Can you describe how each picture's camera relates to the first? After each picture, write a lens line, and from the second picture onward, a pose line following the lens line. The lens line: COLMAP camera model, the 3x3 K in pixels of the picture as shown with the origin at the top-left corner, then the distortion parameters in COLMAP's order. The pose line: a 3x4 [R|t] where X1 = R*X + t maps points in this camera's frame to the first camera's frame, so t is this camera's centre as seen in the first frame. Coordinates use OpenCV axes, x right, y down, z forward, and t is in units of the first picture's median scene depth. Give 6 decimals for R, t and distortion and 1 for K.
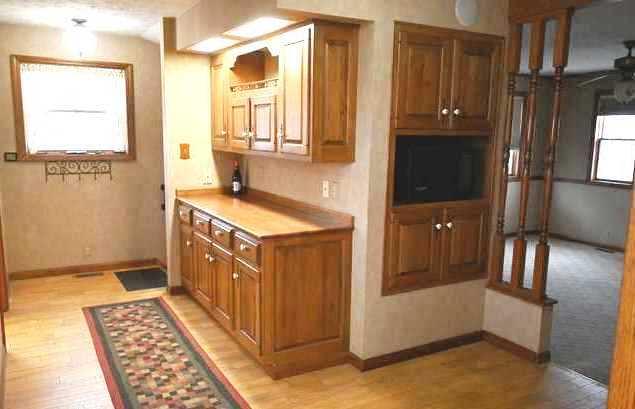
lens RADIAL K [[527.2, 0, 315.3], [0, 527.2, 218.4], [0, 0, 1]] dist [0.001521, -0.021422]
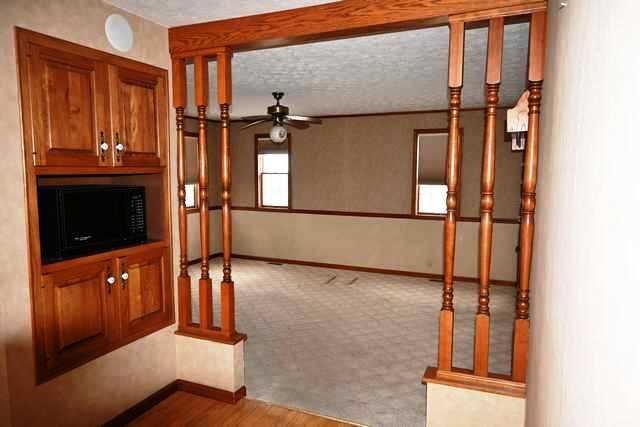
lens RADIAL K [[440.2, 0, 320.9], [0, 440.2, 213.2], [0, 0, 1]] dist [0.024110, -0.009795]
pose [[0.806522, -0.073729, 0.586588, 0.088791], [0.110054, 0.993574, -0.026433, -0.033304], [-0.580870, 0.085875, 0.809454, 0.199044]]
